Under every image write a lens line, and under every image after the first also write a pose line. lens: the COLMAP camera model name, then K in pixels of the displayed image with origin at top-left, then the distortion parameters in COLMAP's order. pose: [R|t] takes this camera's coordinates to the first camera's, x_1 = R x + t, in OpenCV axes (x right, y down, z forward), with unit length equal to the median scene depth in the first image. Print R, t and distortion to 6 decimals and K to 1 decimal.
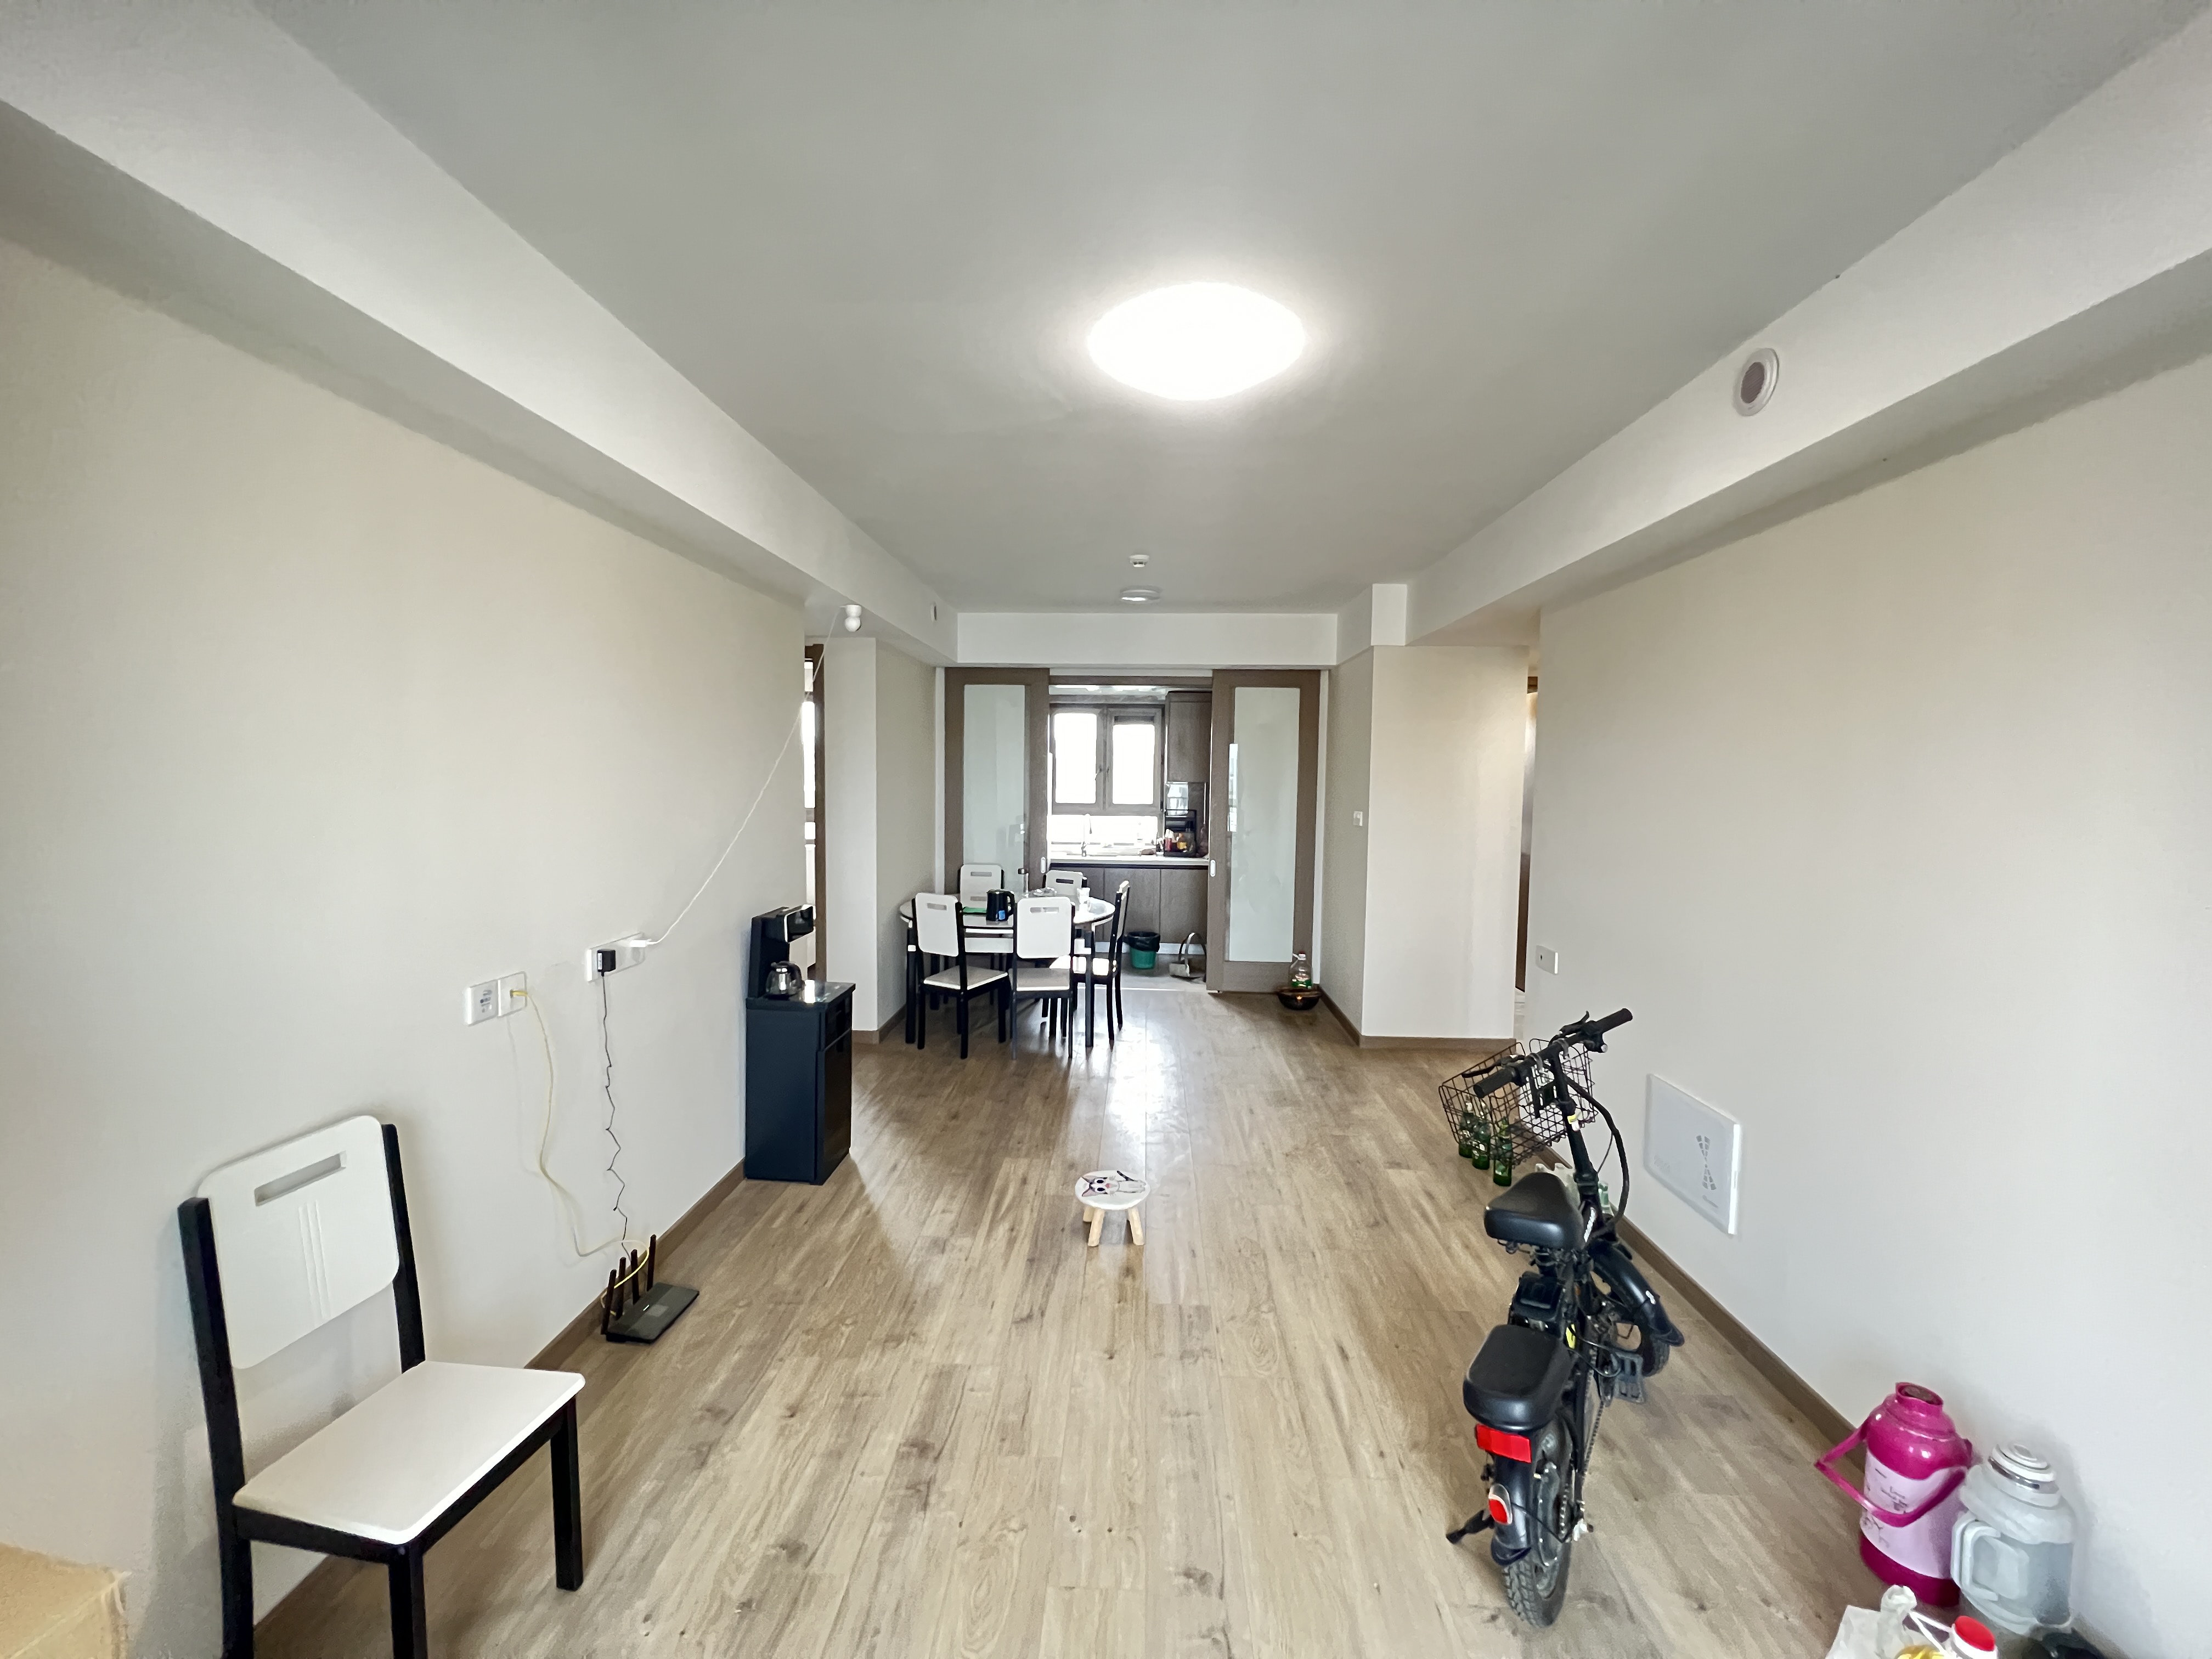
lens RADIAL K [[889.1, 0, 1103.9], [0, 889.1, 820.1], [0, 0, 1]] dist [-0.000654, 0.000321]
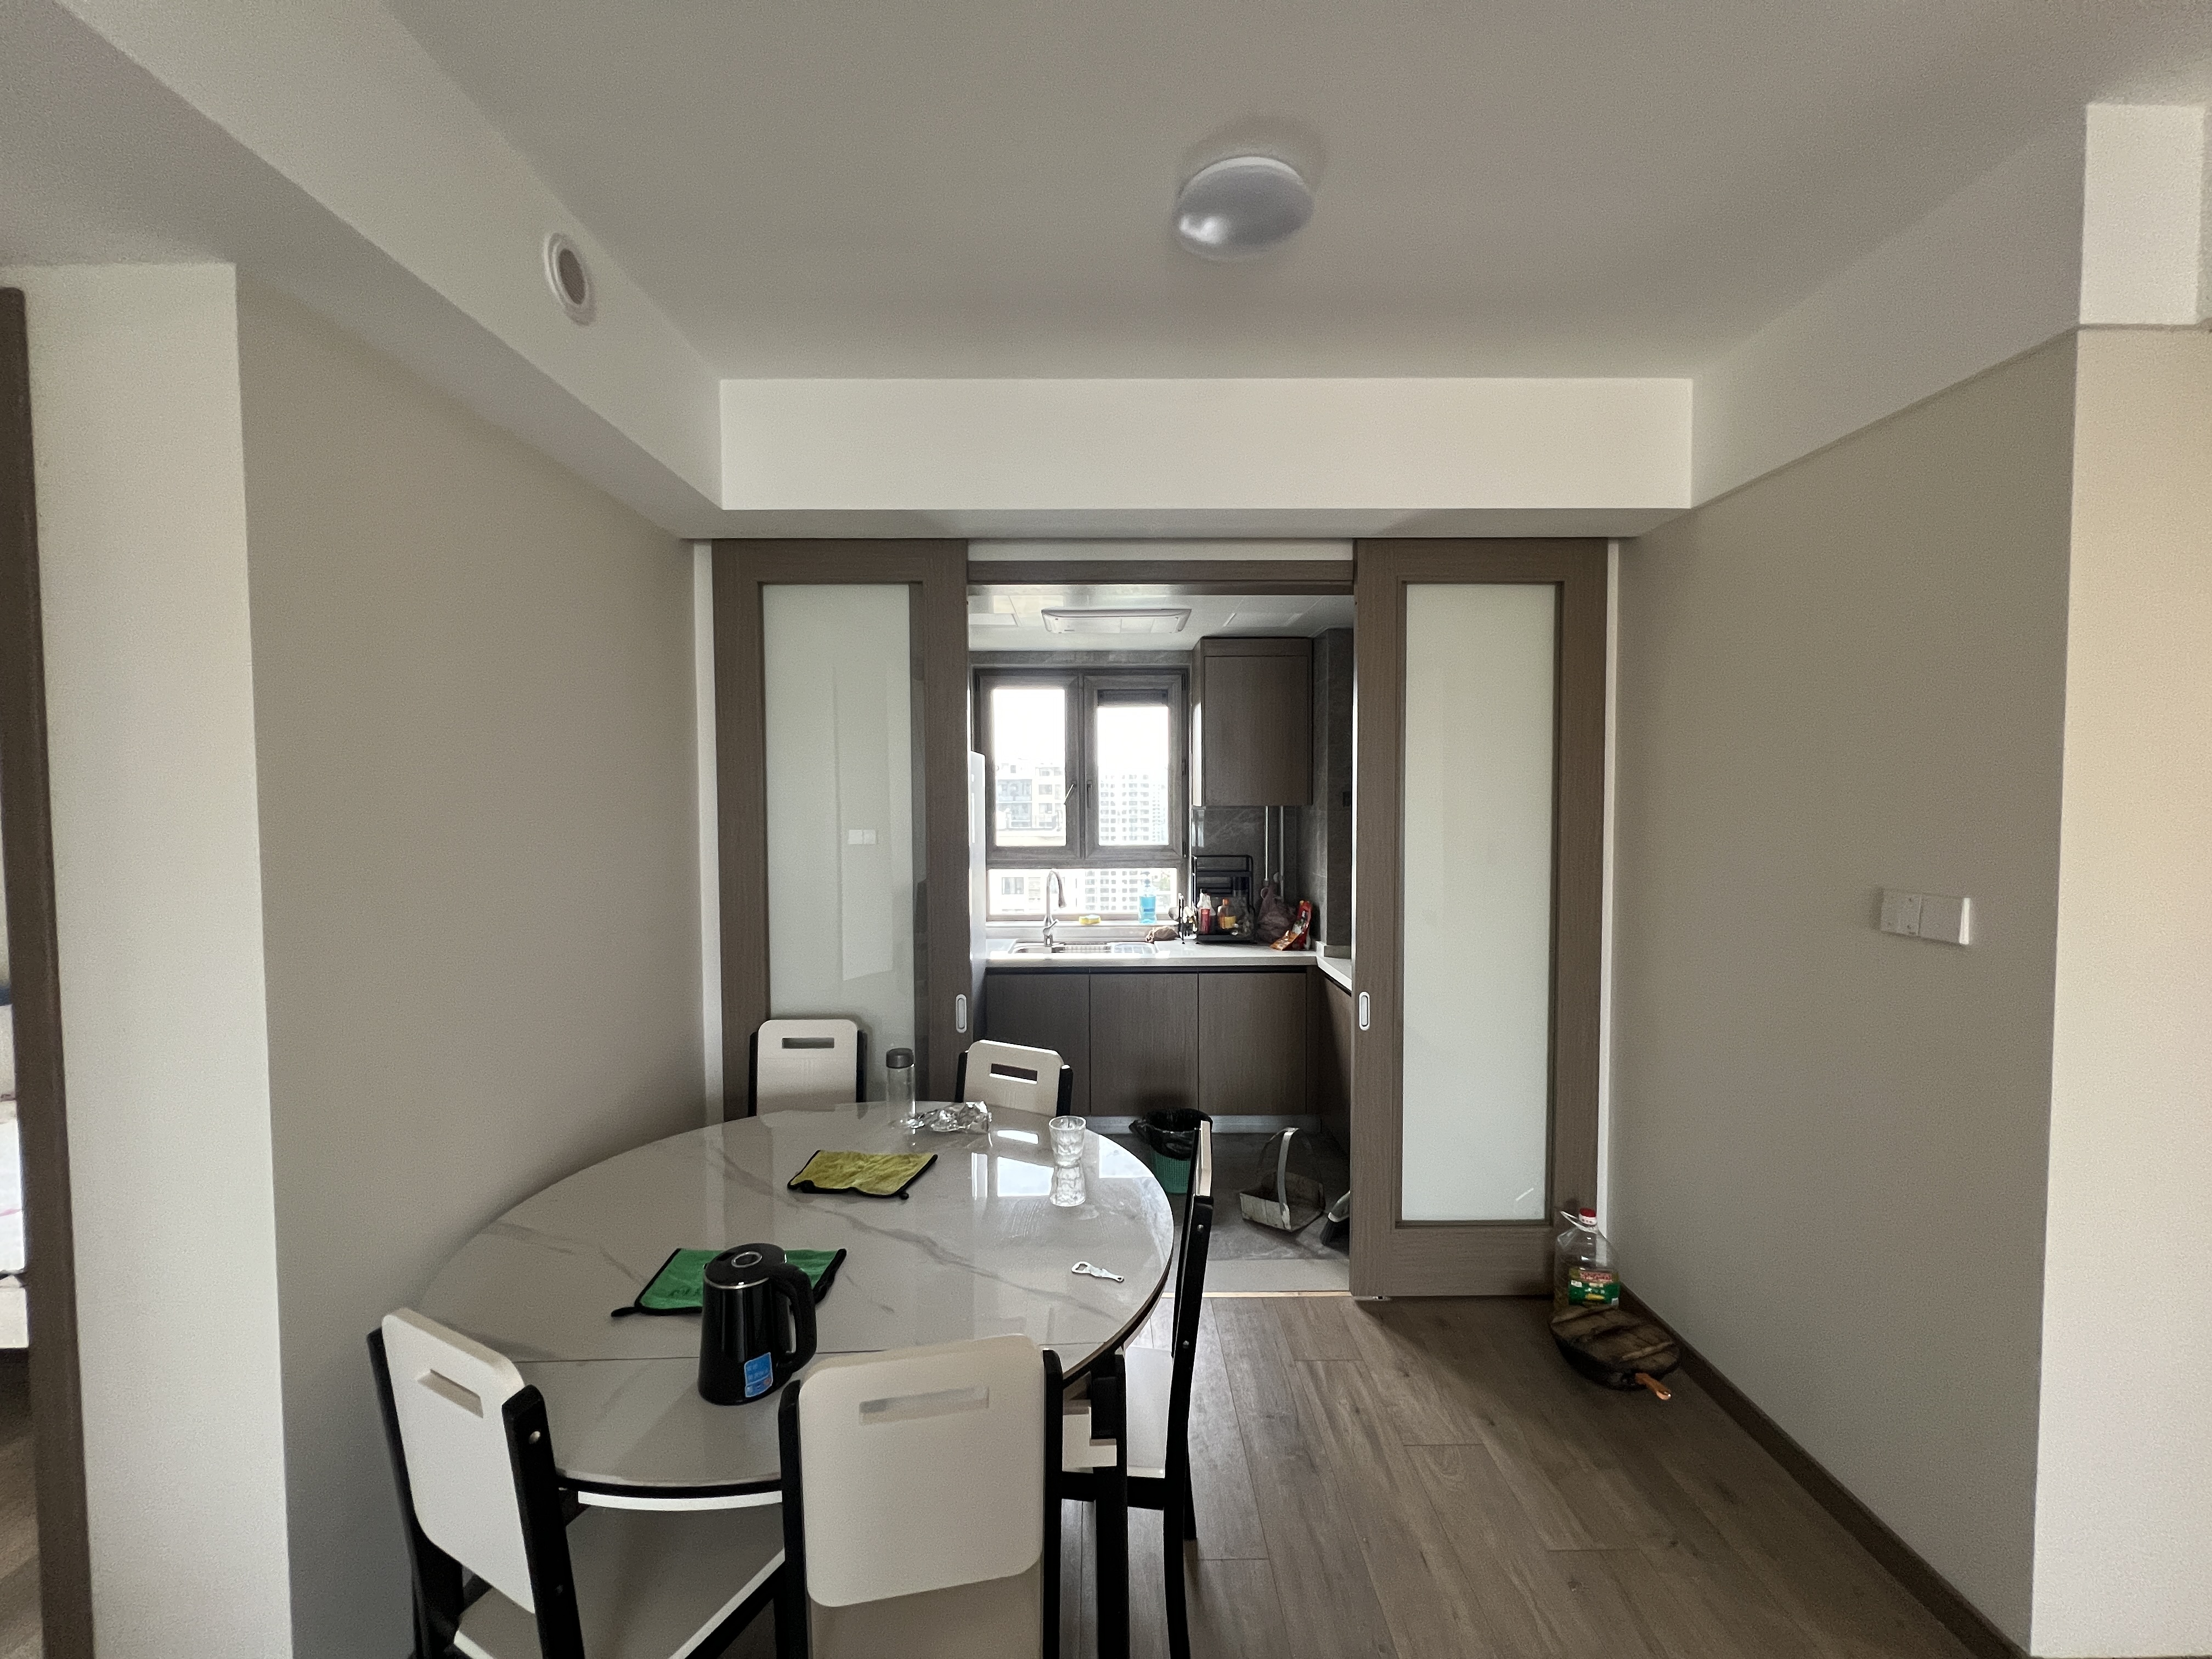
lens RADIAL K [[889.1, 0, 1103.9], [0, 889.1, 820.1], [0, 0, 1]] dist [-0.000654, 0.000321]
pose [[0.998197, -0.021262, 0.056128, -0.018750], [0.022663, 0.999444, -0.024451, -0.023697], [-0.055577, 0.025679, 0.998124, 0.483961]]
